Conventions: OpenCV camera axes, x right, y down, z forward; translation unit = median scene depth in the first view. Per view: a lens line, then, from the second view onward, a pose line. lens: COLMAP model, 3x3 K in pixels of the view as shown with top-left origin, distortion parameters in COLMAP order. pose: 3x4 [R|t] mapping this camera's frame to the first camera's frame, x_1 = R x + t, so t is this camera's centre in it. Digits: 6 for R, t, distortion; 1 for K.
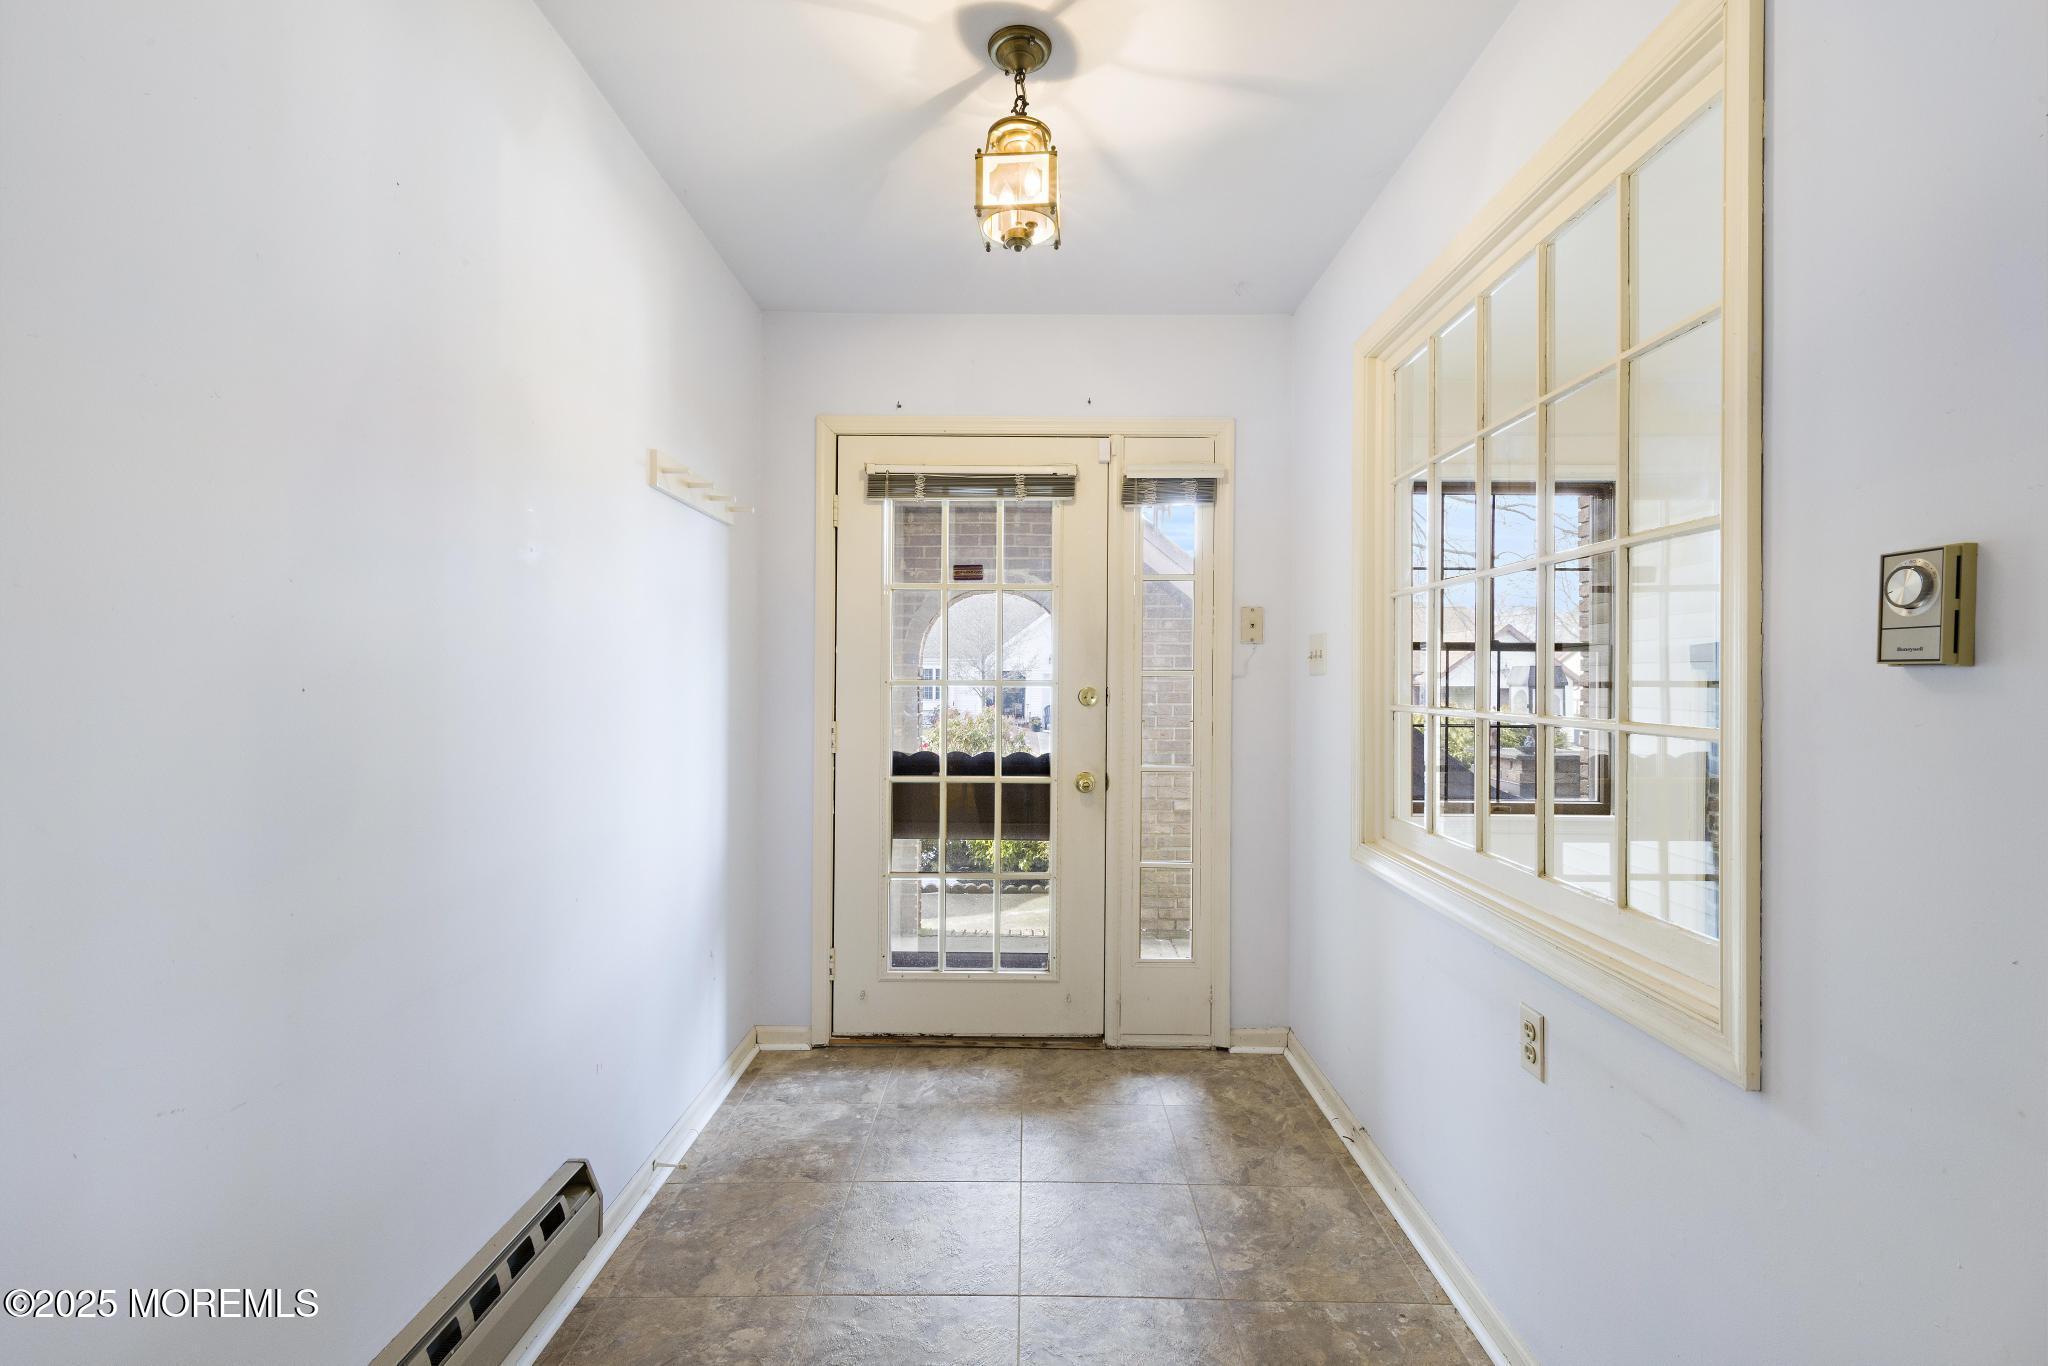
lens RADIAL K [[950.1, 0, 1024.9], [0, 950.1, 678.5], [0, 0, 1]] dist [-0.000873, -0.000009]
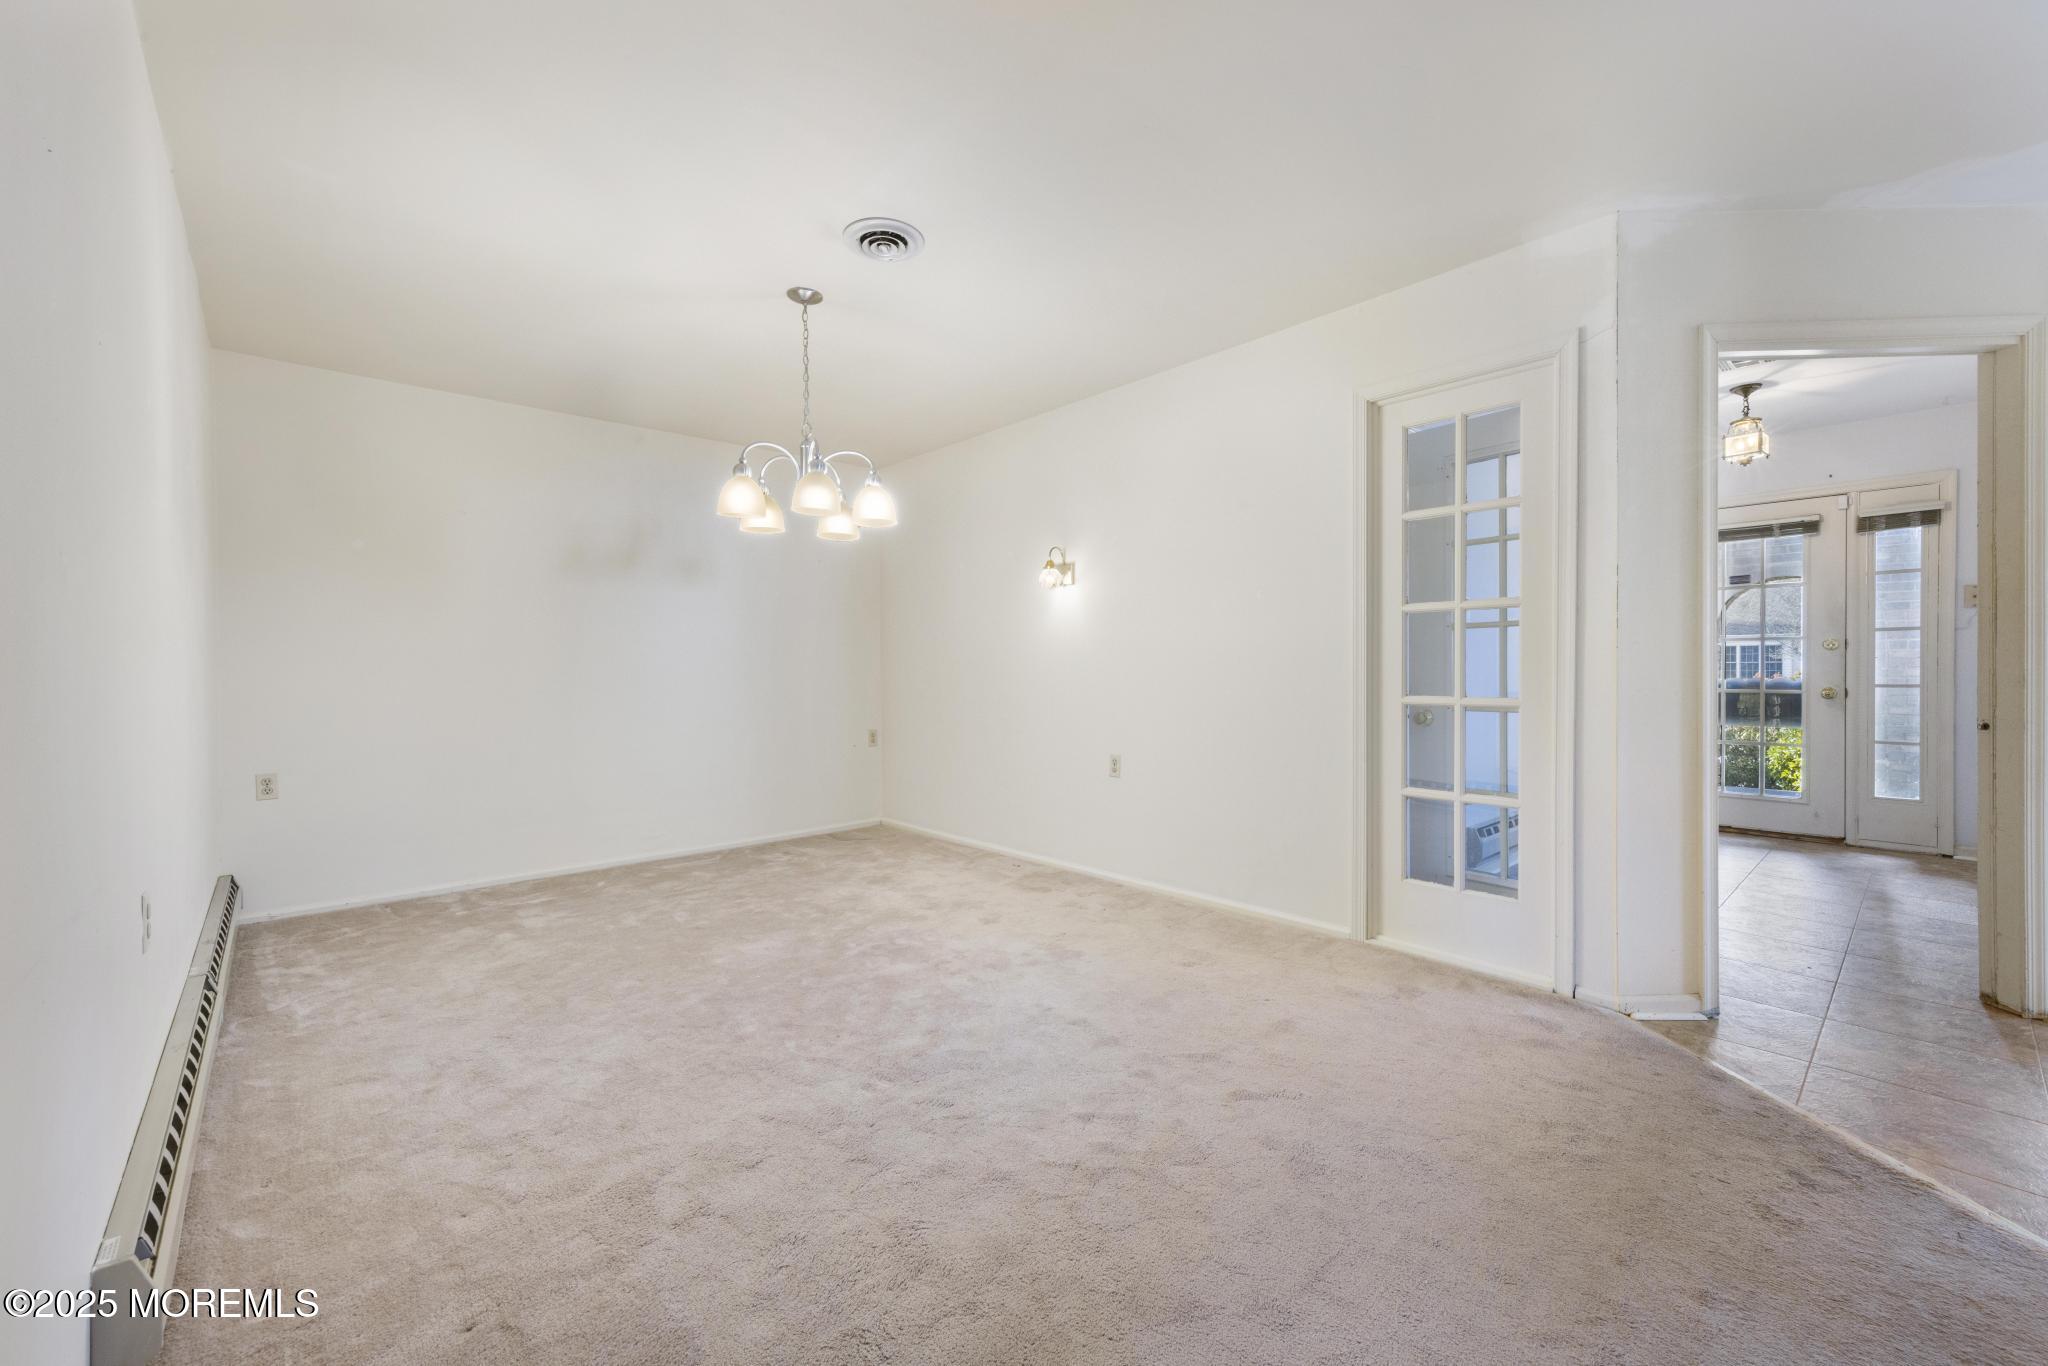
lens RADIAL K [[798.6, 0, 1029.1], [0, 798.6, 676.8], [0, 0, 1]] dist [0.001612, 0.000027]
pose [[0.670930, -0.005788, -0.741498, 0.169096], [0.014955, 0.999872, 0.005728, 0.048043], [0.741370, -0.014932, 0.670931, -1.097634]]
